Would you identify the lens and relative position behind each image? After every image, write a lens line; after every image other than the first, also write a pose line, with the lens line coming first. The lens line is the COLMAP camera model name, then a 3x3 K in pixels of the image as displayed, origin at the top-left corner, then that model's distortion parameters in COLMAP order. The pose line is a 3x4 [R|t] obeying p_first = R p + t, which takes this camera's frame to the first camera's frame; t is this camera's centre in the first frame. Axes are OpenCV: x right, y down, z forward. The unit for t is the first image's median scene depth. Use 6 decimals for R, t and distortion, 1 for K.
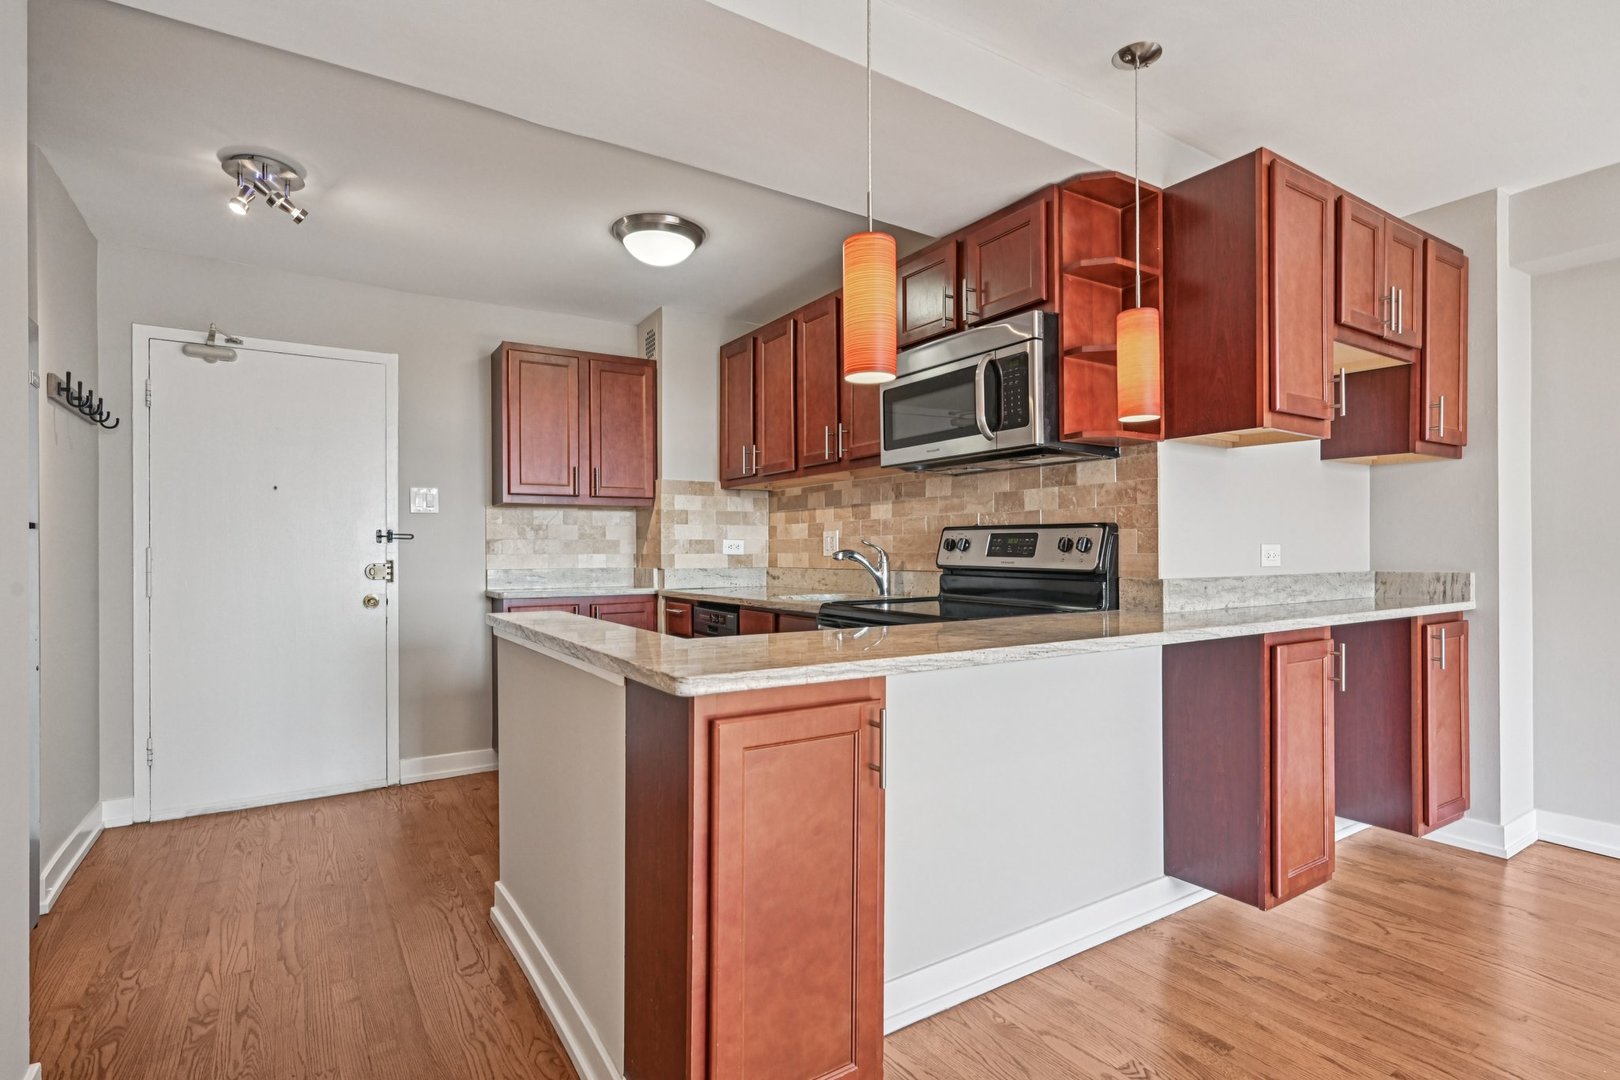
lens RADIAL K [[797.4, 0, 814.8], [0, 797.4, 548.9], [0, 0, 1]] dist [0.000700, 0.000481]
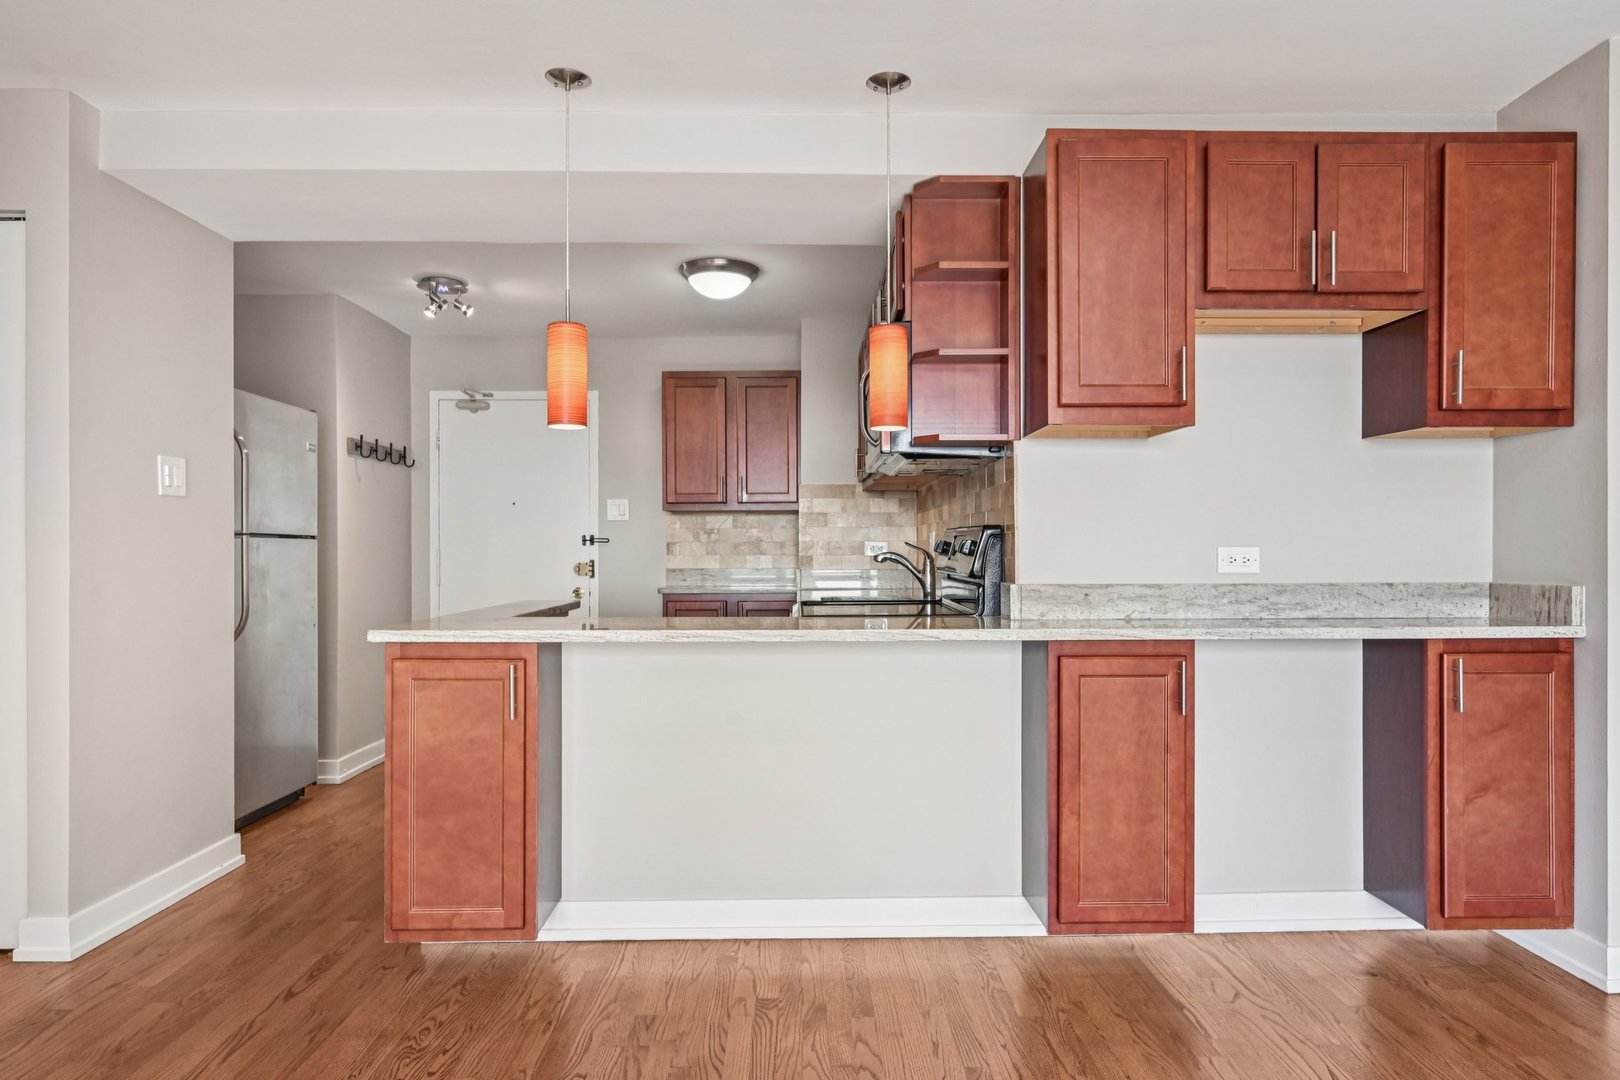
lens RADIAL K [[963.9, 0, 815.7], [0, 963.9, 548.6], [0, 0, 1]] dist [0.005202, 0.001408]
pose [[0.847442, -0.000530, -0.530887, 0.705515], [0.000762, 1.000000, 0.000218, -0.004116], [0.530887, -0.000589, 0.847443, -0.088920]]
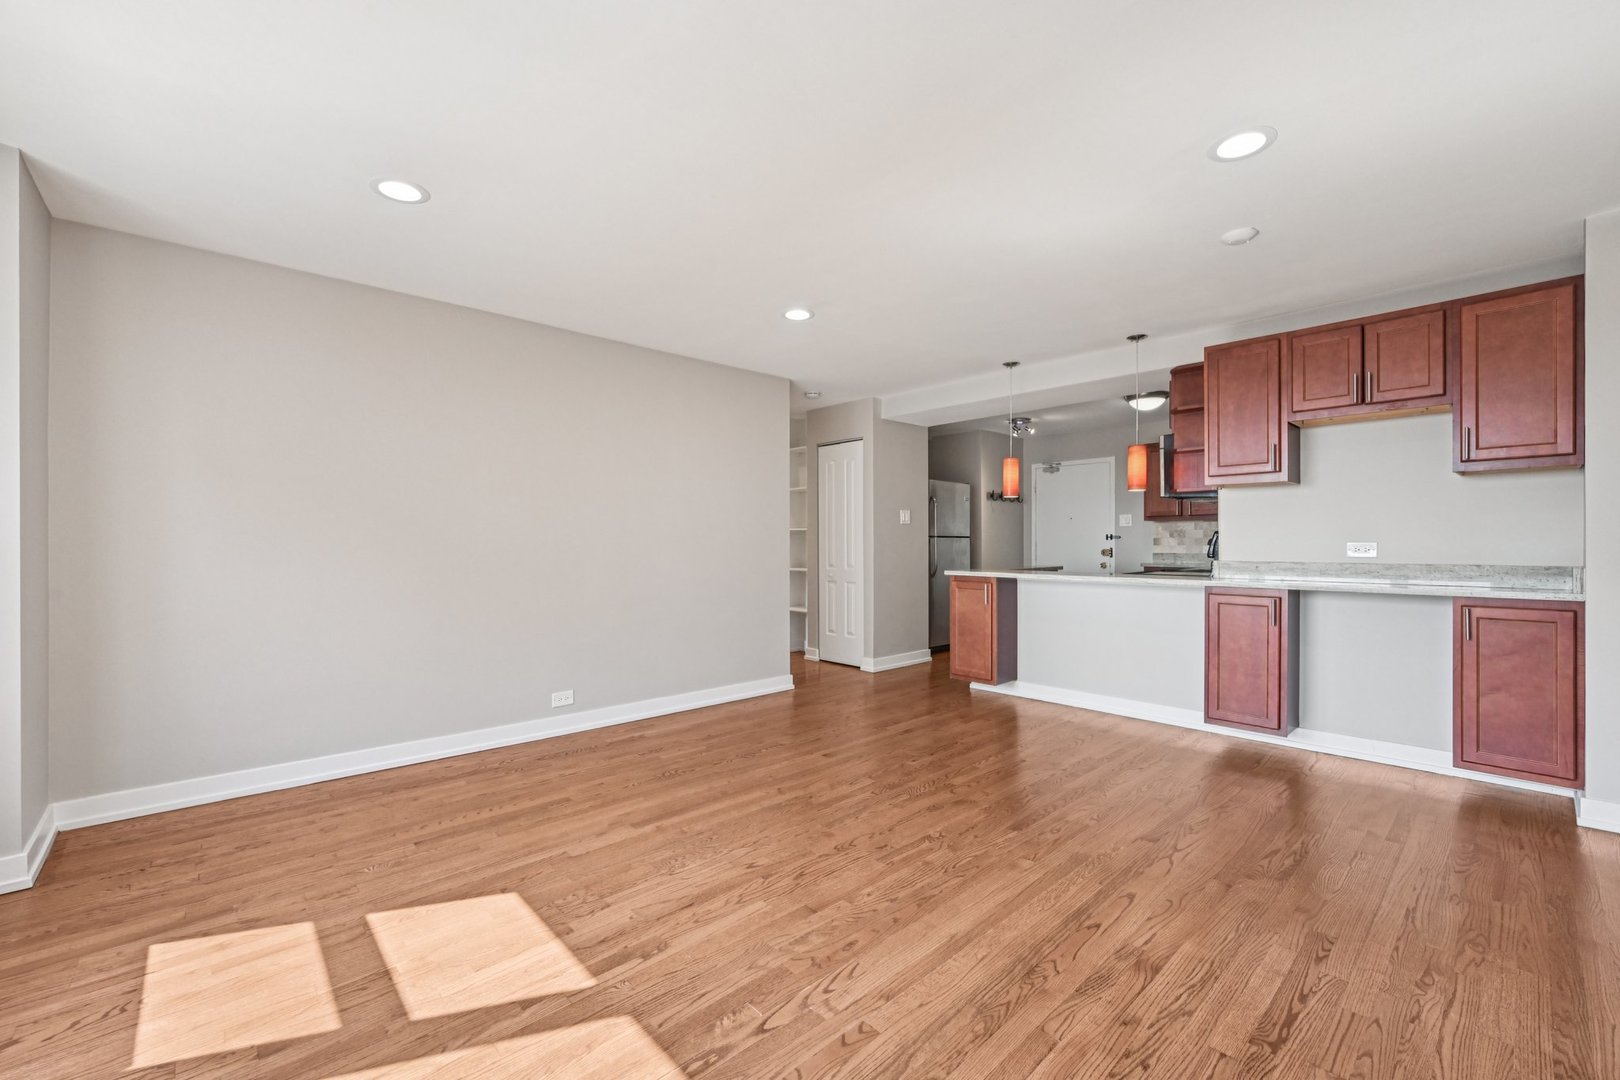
lens RADIAL K [[666.4, 0, 810.0], [0, 666.4, 540.0], [0, 0, 1]] dist [-0.000808, -0.000274]
pose [[0.164216, -0.000820, -0.986424, 1.560092], [0.001498, 0.999999, -0.000582, -0.010264], [0.986423, -0.001382, 0.164217, -0.202822]]
